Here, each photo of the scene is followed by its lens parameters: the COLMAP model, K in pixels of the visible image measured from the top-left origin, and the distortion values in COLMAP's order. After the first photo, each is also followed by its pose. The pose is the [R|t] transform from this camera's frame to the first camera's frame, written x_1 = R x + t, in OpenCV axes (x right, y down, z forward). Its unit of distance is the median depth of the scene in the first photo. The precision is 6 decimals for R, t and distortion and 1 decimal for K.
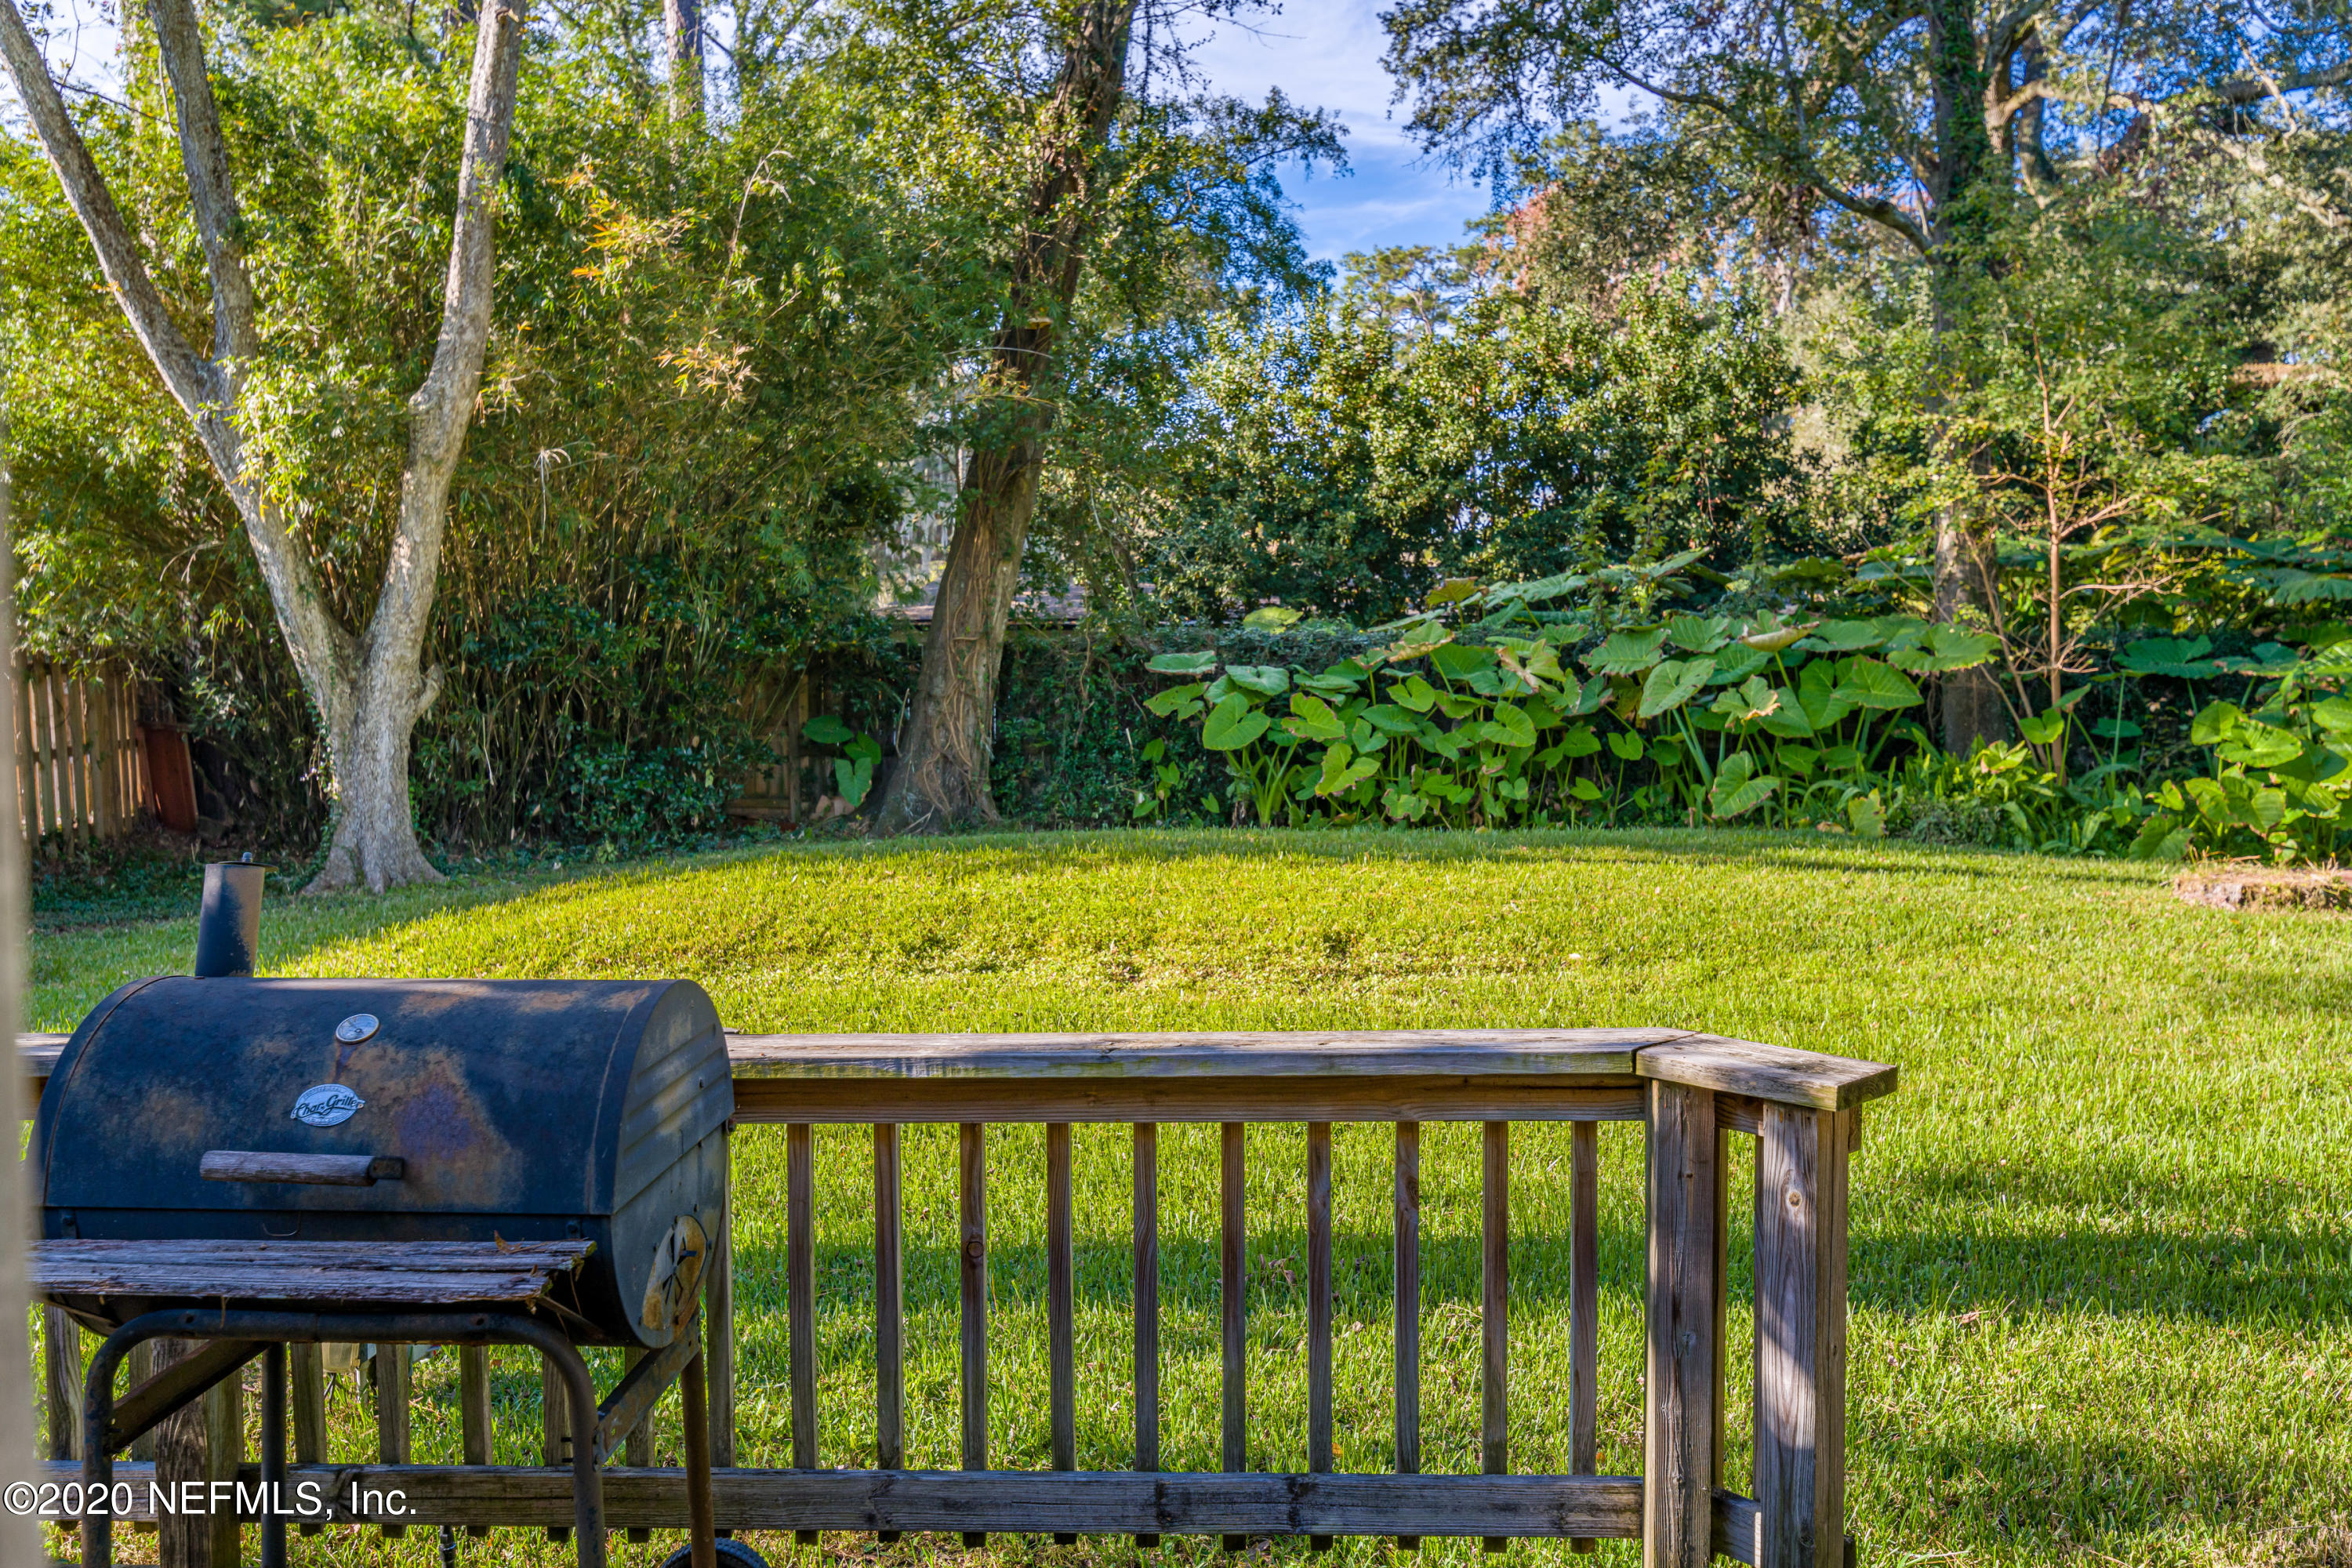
lens RADIAL K [[1898.6, 0, 1176.0], [0, 1898.6, 784.0], [0, 0, 1]] dist [-0.003147, 0.003708]
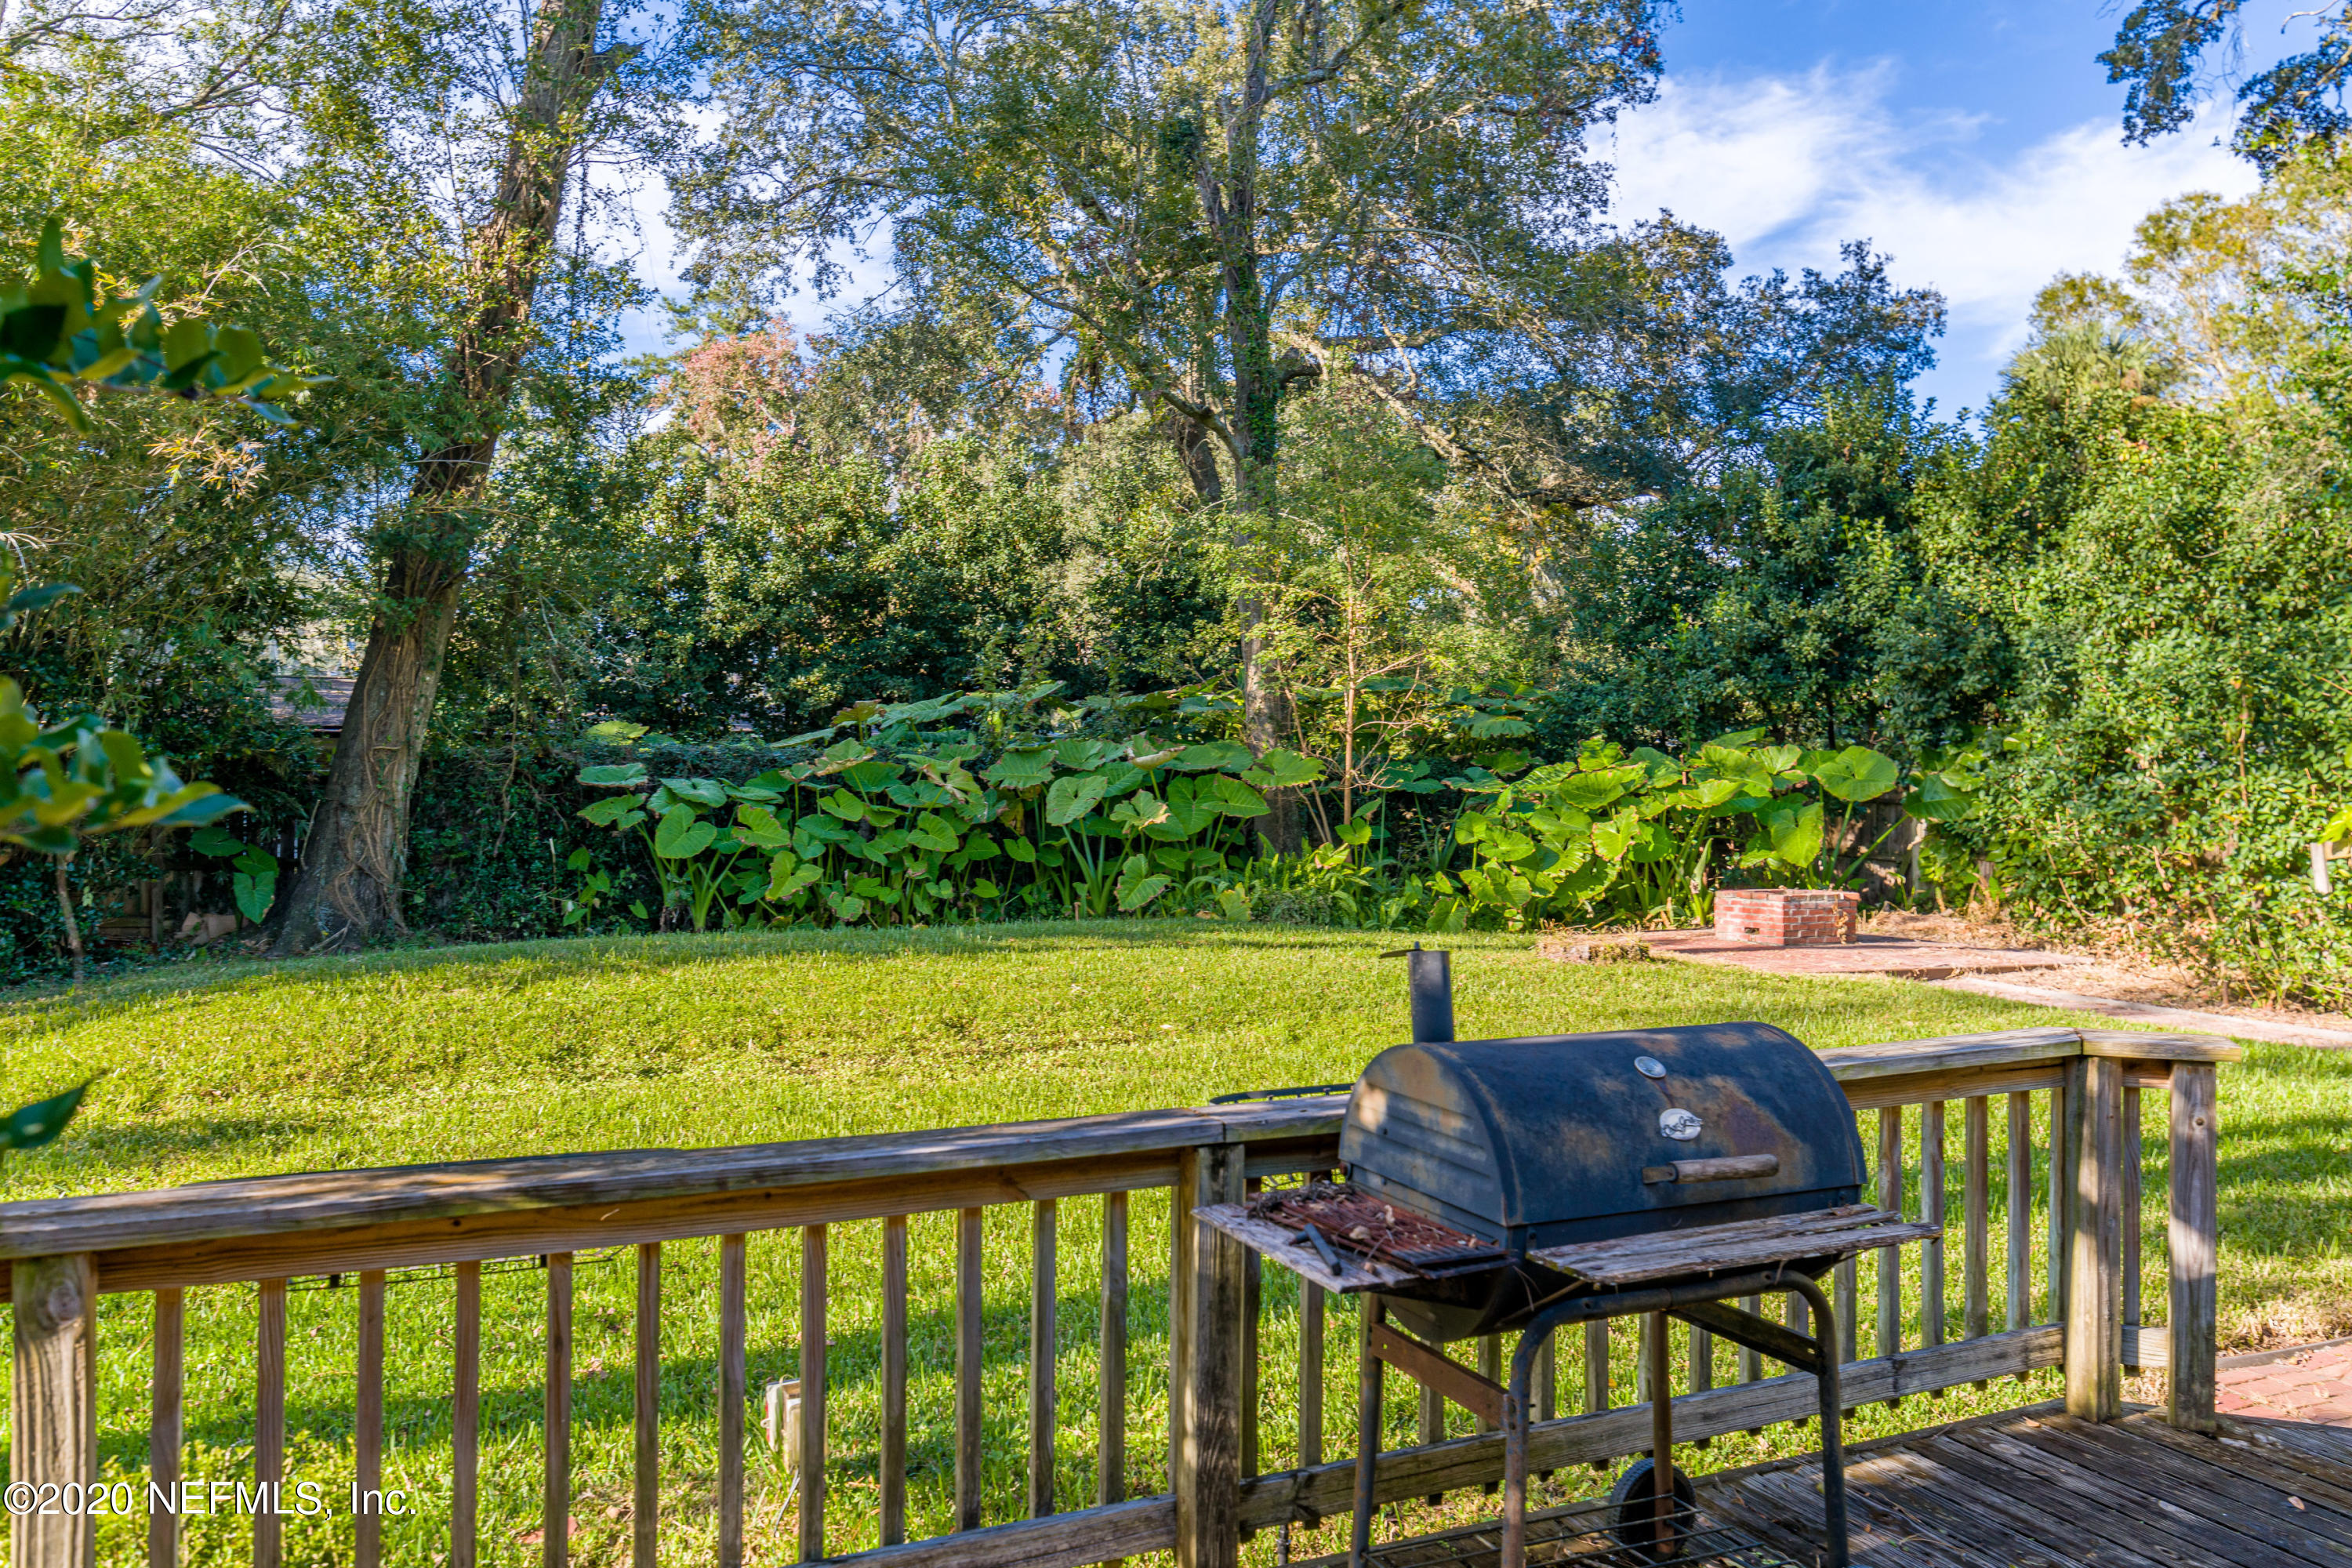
lens RADIAL K [[1757.6, 0, 1176.0], [0, 1757.6, 784.0], [0, 0, 1]] dist [-0.000903, -0.001058]
pose [[0.884835, 0.006358, 0.465861, -0.179499], [0.020970, 0.998350, -0.053455, -0.001101], [-0.465433, 0.057068, 0.883242, 0.010130]]
